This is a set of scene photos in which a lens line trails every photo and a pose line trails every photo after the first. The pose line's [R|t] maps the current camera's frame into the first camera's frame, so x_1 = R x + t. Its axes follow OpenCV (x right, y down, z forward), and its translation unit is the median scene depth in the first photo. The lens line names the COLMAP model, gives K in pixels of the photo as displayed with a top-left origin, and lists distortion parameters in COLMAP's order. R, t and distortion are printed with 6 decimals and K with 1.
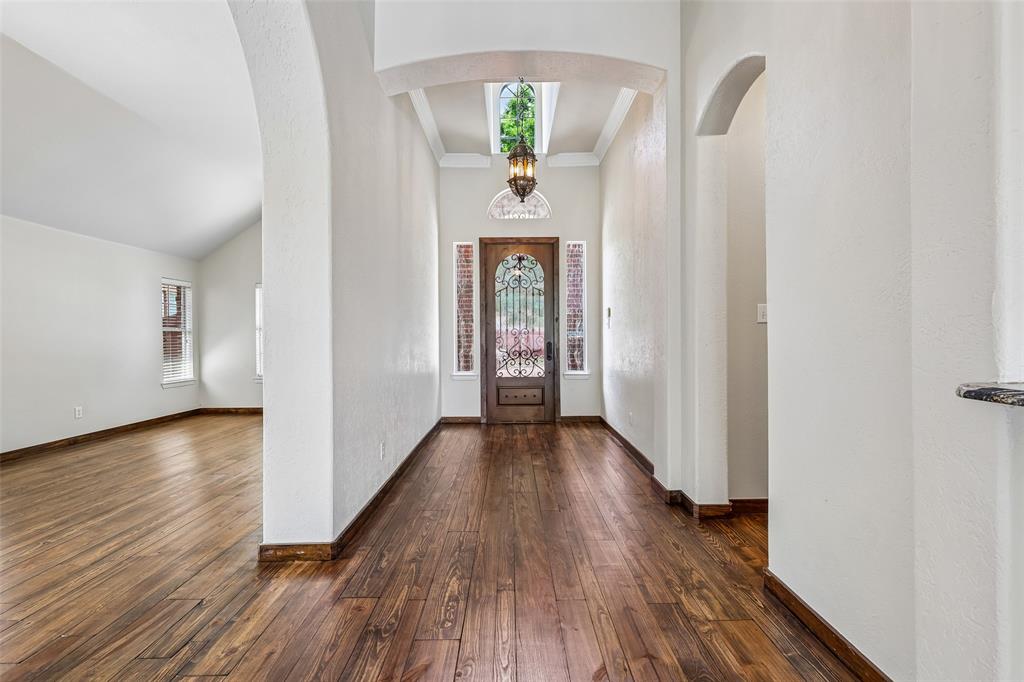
lens RADIAL K [[468.0, 0, 516.0], [0, 468.0, 339.1], [0, 0, 1]] dist [0.005007, -0.000076]
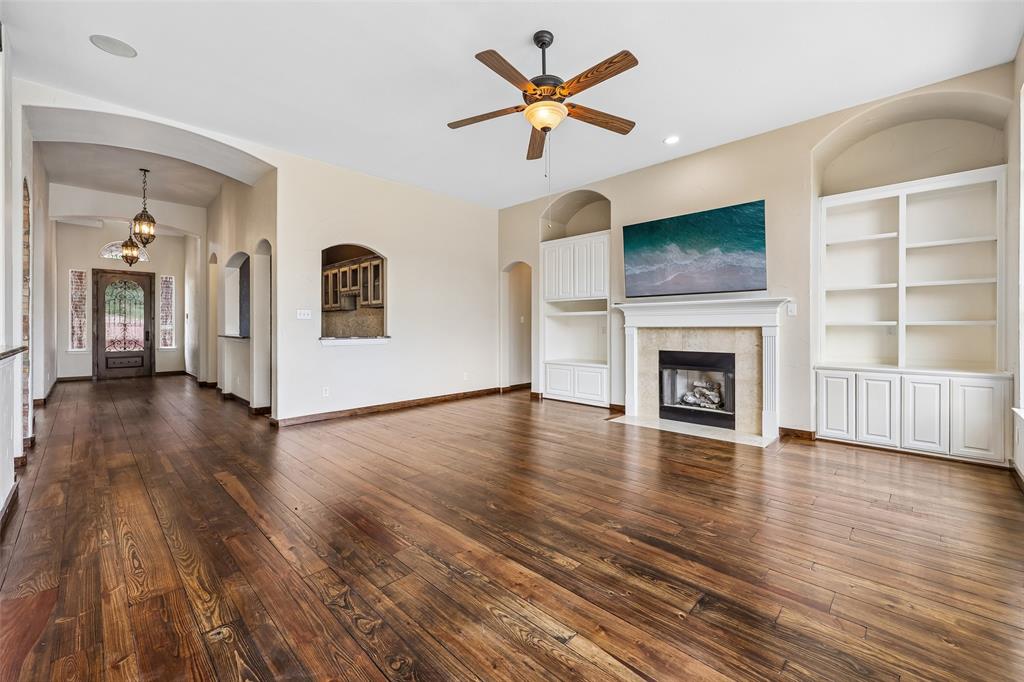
lens RADIAL K [[413.3, 0, 511.6], [0, 413.3, 325.0], [0, 0, 1]] dist [-0.002155, 0.000140]
pose [[0.707281, 0.009527, 0.706868, -0.059370], [-0.000673, 0.999918, -0.012804, 0.002951], [-0.706932, 0.008580, 0.707229, -1.095917]]
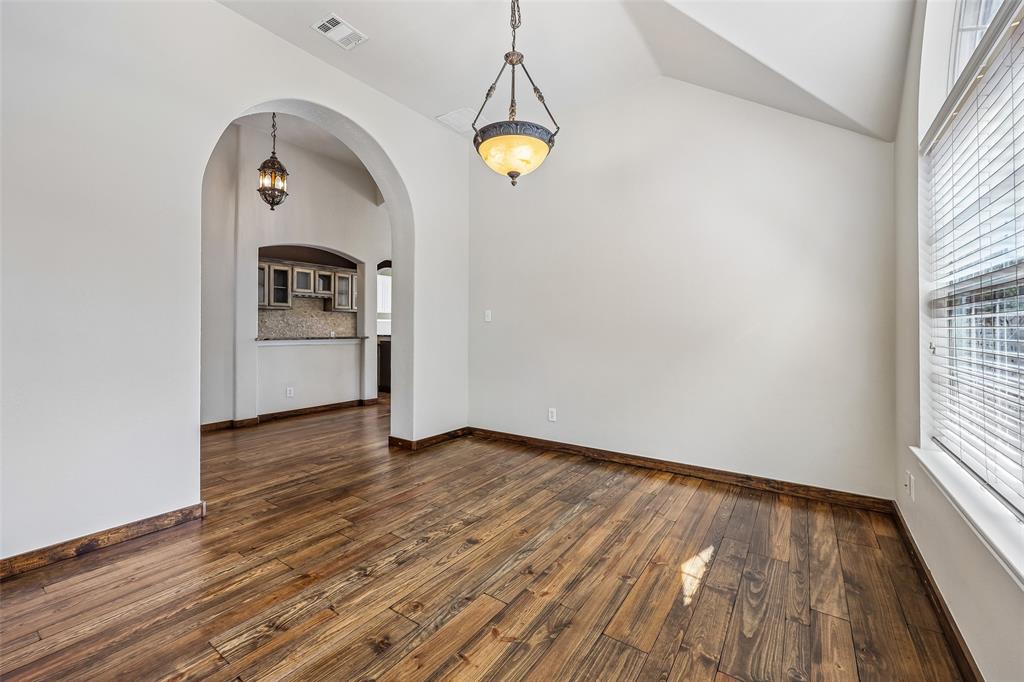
lens RADIAL K [[413.3, 0, 528.7], [0, 413.3, 321.3], [0, 0, 1]] dist [-0.002155, 0.000140]
pose [[-0.813572, 0.018053, 0.581184, -0.708372], [0.008141, 0.999774, -0.019659, 0.004008], [-0.581407, -0.011263, -0.813535, 0.500872]]
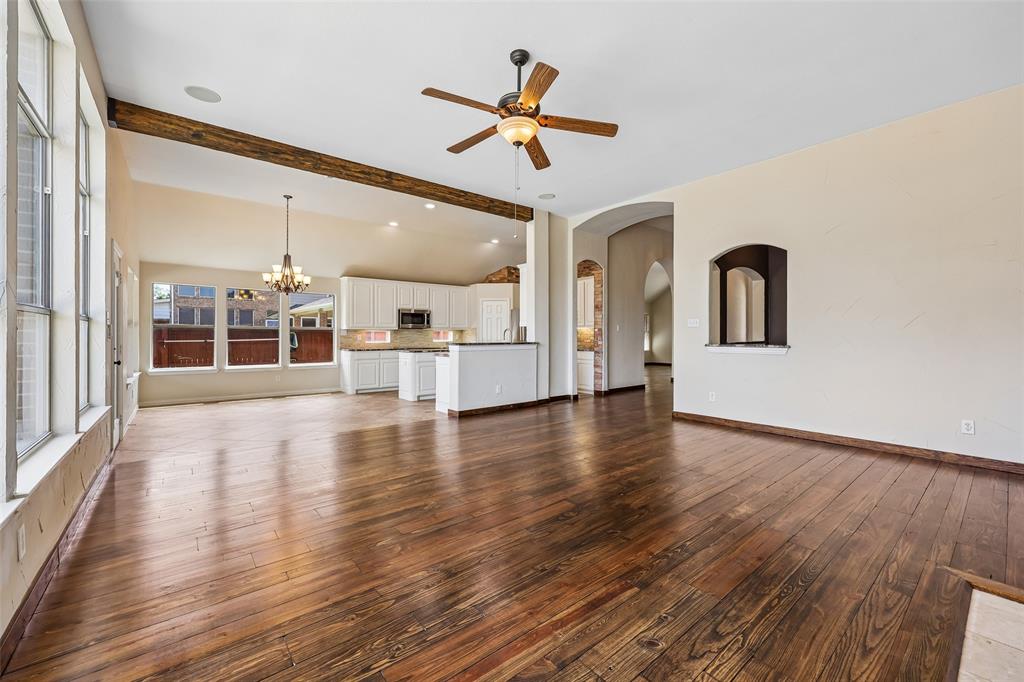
lens RADIAL K [[413.3, 0, 519.2], [0, 413.3, 334.7], [0, 0, 1]] dist [-0.002155, 0.000140]
pose [[0.634170, 0.008568, -0.773147, 0.666156], [-0.009343, 0.999951, 0.003418, -0.001651], [0.773138, 0.005056, 0.634218, -1.096913]]
